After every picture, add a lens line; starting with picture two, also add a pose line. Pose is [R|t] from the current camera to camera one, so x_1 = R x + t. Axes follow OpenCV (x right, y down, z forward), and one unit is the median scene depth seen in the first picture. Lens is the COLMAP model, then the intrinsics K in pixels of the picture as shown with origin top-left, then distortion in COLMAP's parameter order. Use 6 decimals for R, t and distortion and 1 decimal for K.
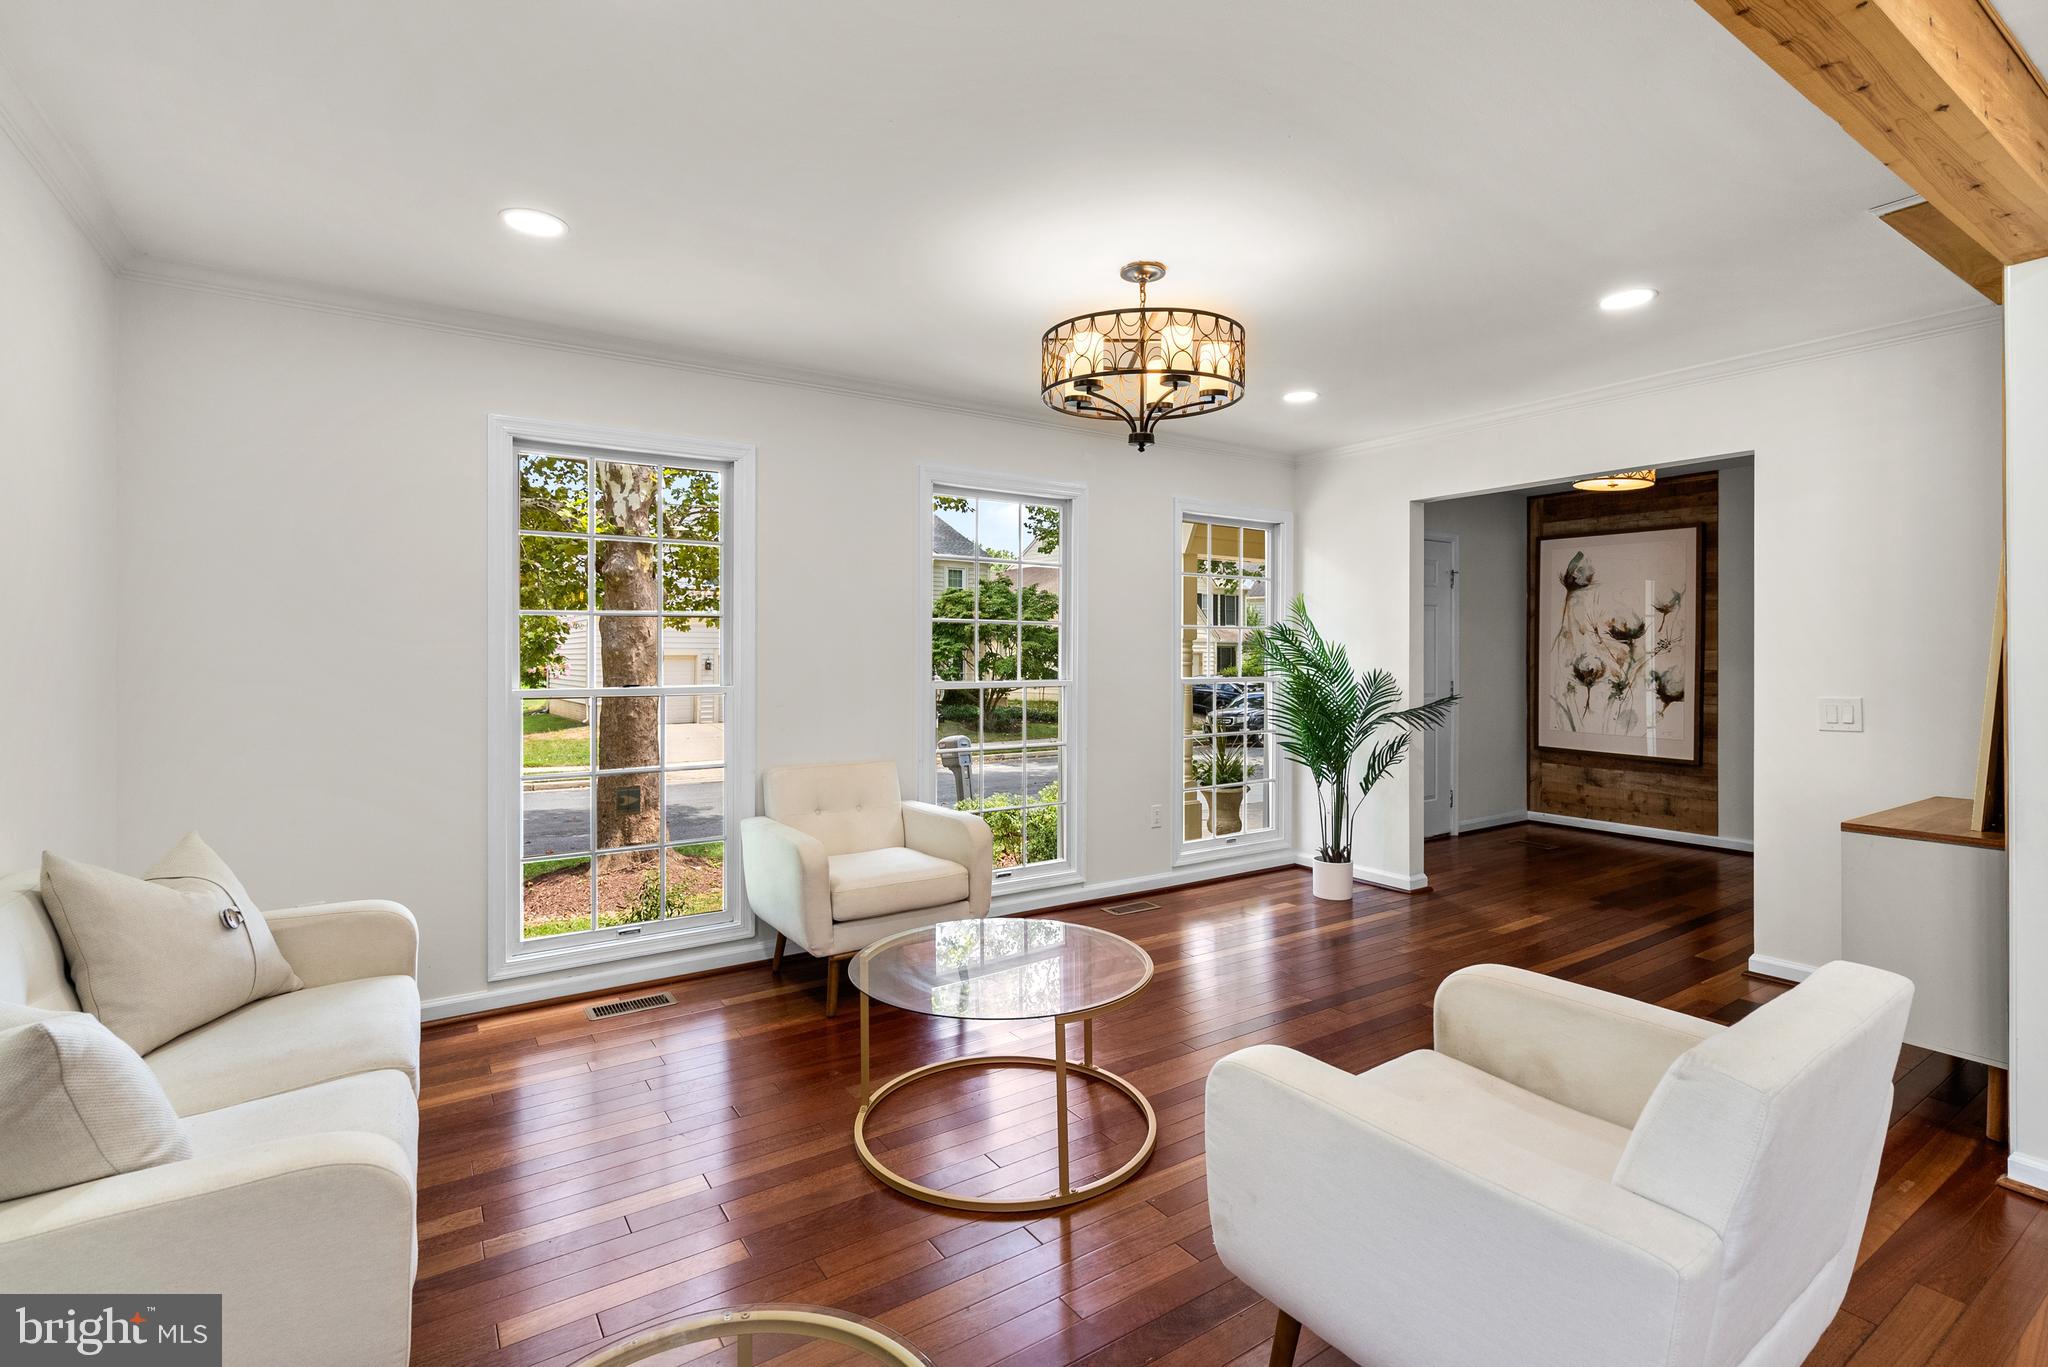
lens RADIAL K [[935.4, 0, 1026.1], [0, 935.4, 670.9], [0, 0, 1]] dist [-0.005830, 0.000357]
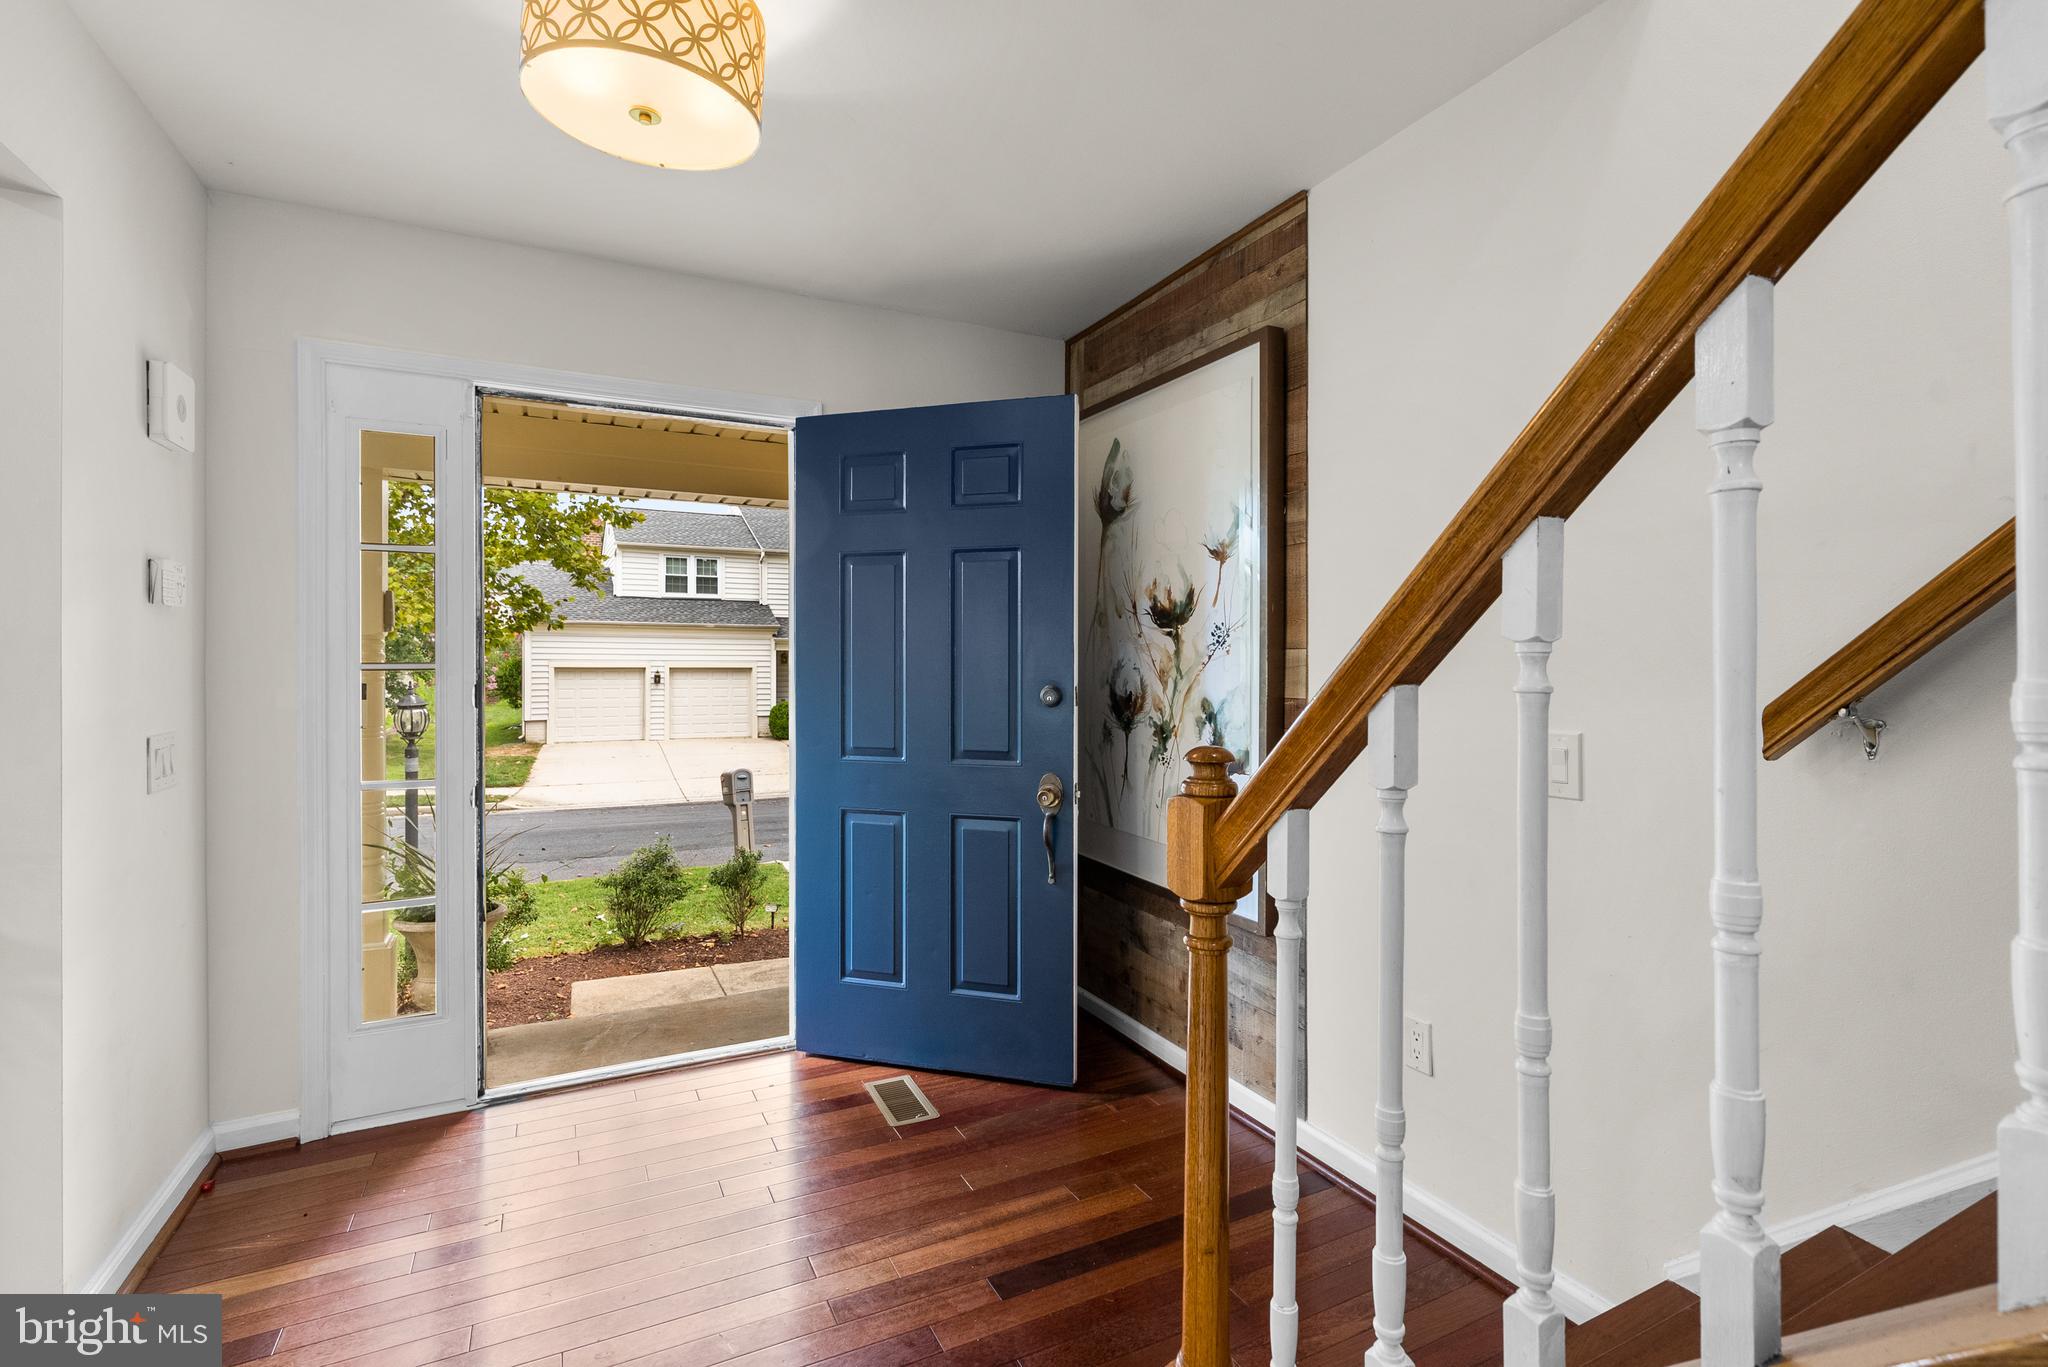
lens RADIAL K [[935.4, 0, 1023.6], [0, 935.4, 677.4], [0, 0, 1]] dist [-0.005830, 0.000357]
pose [[0.993587, -0.001176, -0.113060, 0.617017], [0.000458, 0.999980, -0.006376, -0.006734], [0.113066, 0.006283, 0.993568, 0.550273]]
